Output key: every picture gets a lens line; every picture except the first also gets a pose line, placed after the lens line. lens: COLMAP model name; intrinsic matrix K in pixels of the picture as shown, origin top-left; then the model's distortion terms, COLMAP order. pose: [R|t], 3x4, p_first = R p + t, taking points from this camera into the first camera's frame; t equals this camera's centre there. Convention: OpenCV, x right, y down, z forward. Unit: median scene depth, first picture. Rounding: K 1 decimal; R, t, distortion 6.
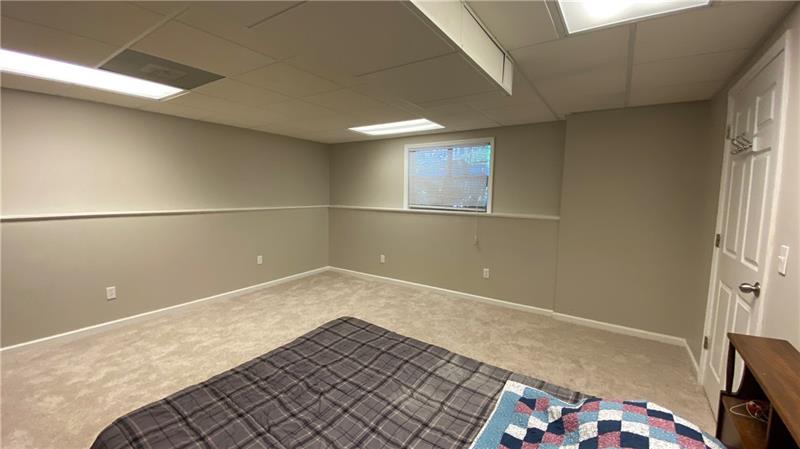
lens RADIAL K [[321.2, 0, 400.0], [0, 321.2, 224.5], [0, 0, 1]] dist [0.021334, -0.021287]
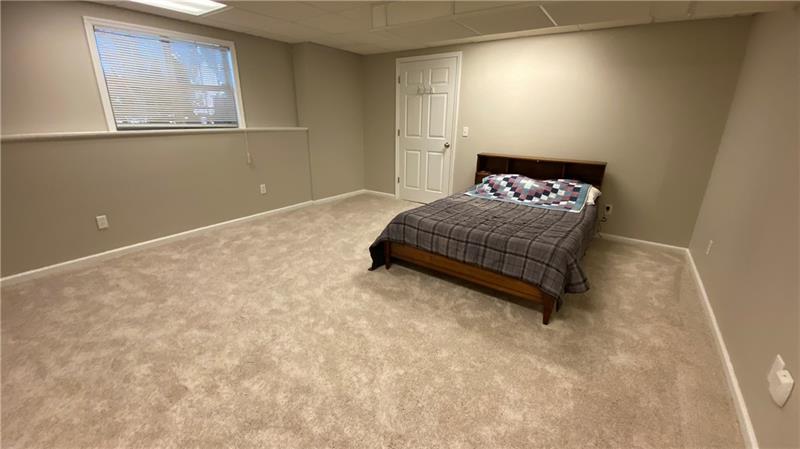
lens RADIAL K [[321.2, 0, 400.0], [0, 321.2, 224.5], [0, 0, 1]] dist [0.021334, -0.021287]
pose [[0.015864, -0.327063, 0.944869, -0.740750], [0.085209, 0.941993, 0.324637, -0.039007], [-0.996237, 0.075362, 0.042813, 0.524754]]
